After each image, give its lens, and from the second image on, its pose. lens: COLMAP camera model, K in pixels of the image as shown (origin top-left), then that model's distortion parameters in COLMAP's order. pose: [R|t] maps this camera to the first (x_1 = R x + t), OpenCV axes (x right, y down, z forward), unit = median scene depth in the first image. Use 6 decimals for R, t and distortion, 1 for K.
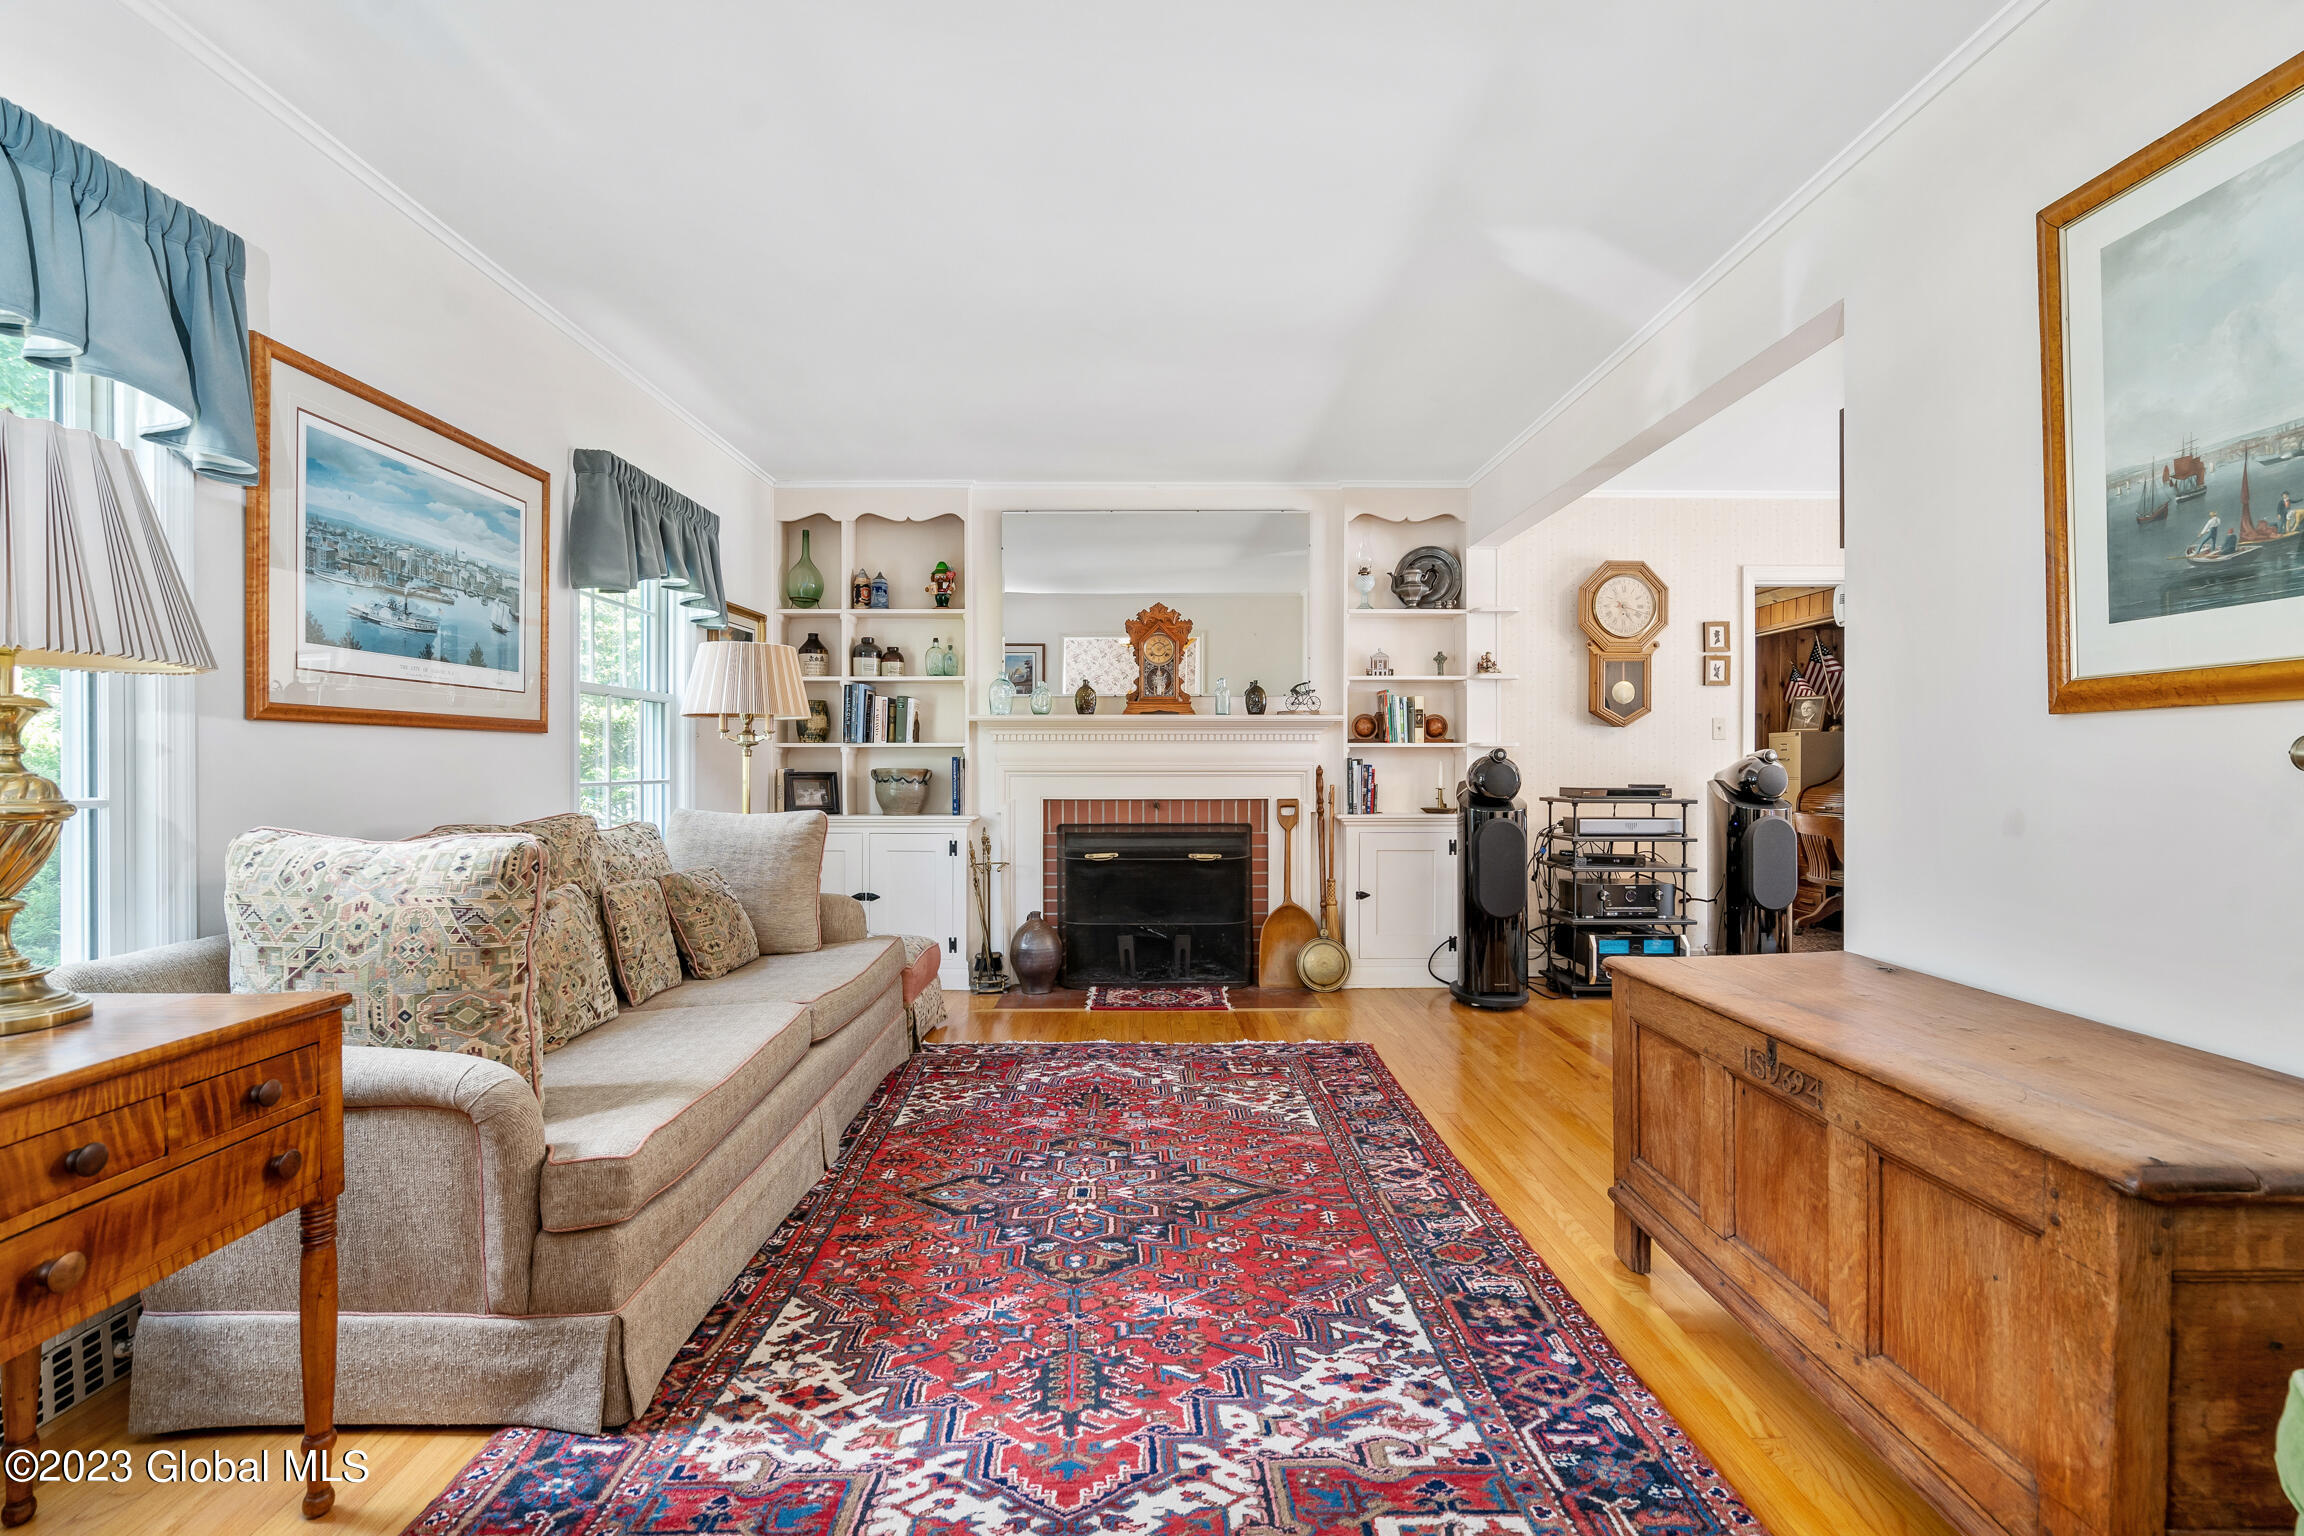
lens RADIAL K [[1078.4, 0, 1152.0], [0, 1078.4, 768.0], [0, 0, 1]] dist [-0.013479, 0.011038]
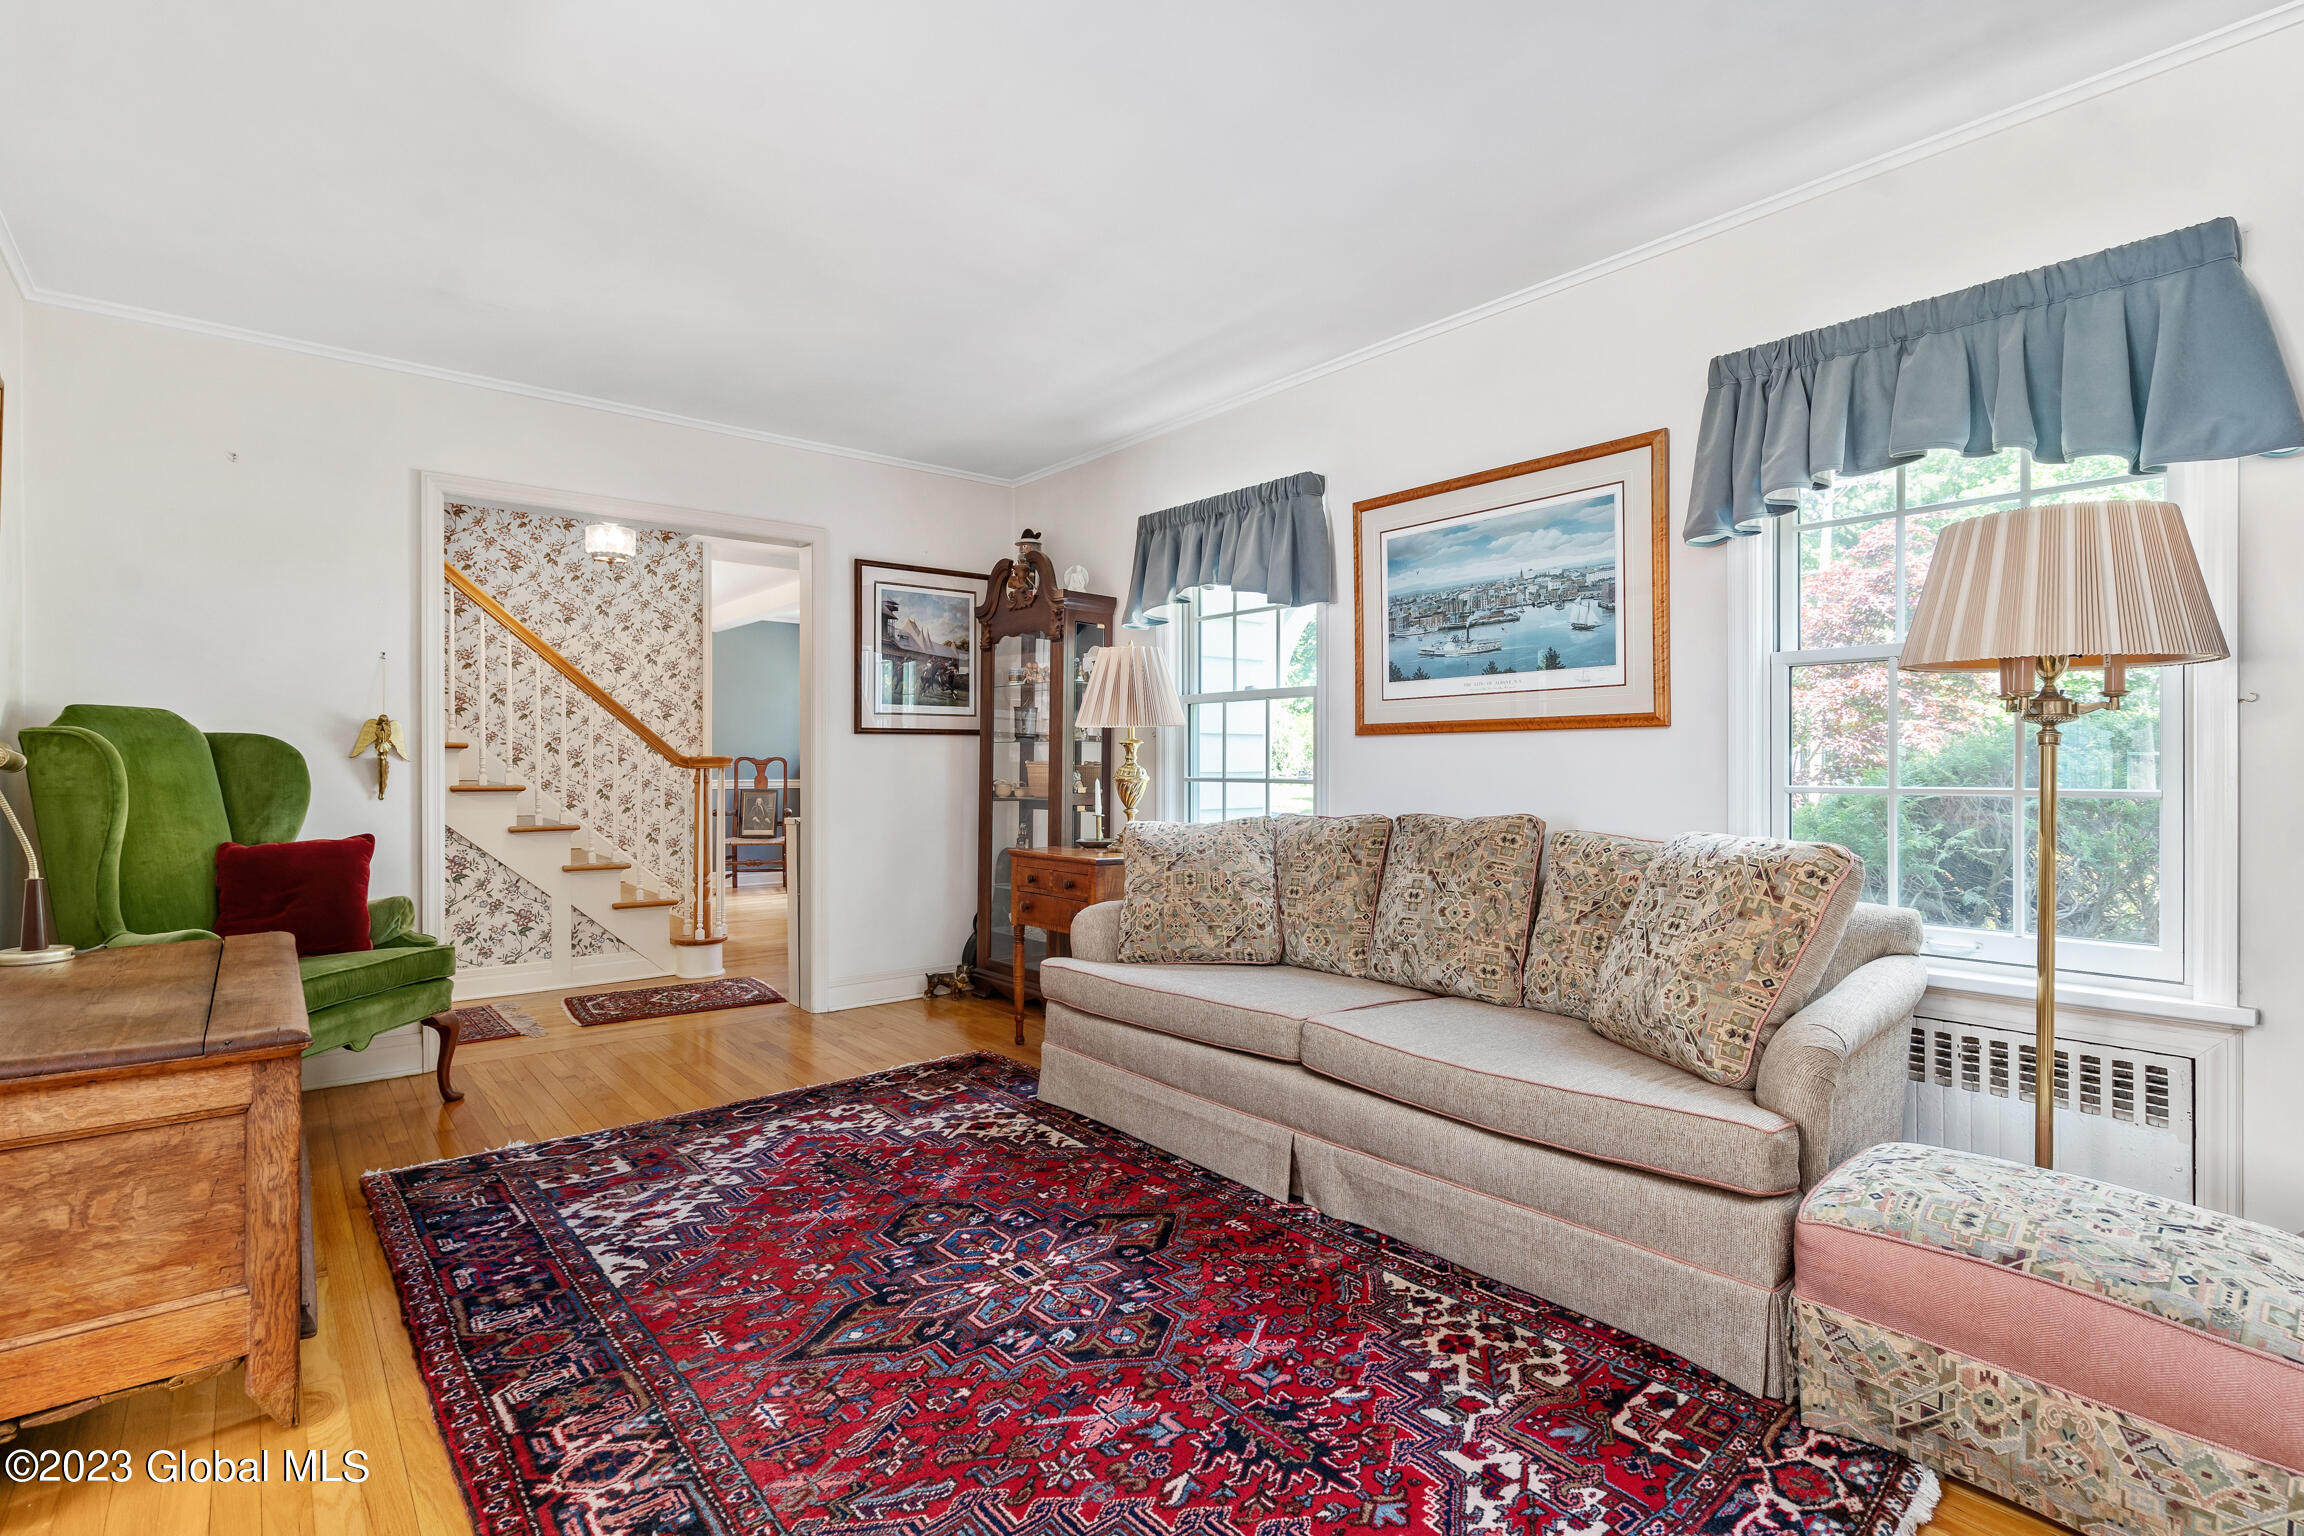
lens RADIAL K [[1078.4, 0, 1152.0], [0, 1078.4, 768.0], [0, 0, 1]] dist [-0.013479, 0.011038]
pose [[-0.775315, 0.004724, -0.631557, 0.521112], [-0.000179, 0.999970, 0.007699, -0.011348], [0.631575, 0.006082, -0.775291, 2.302858]]
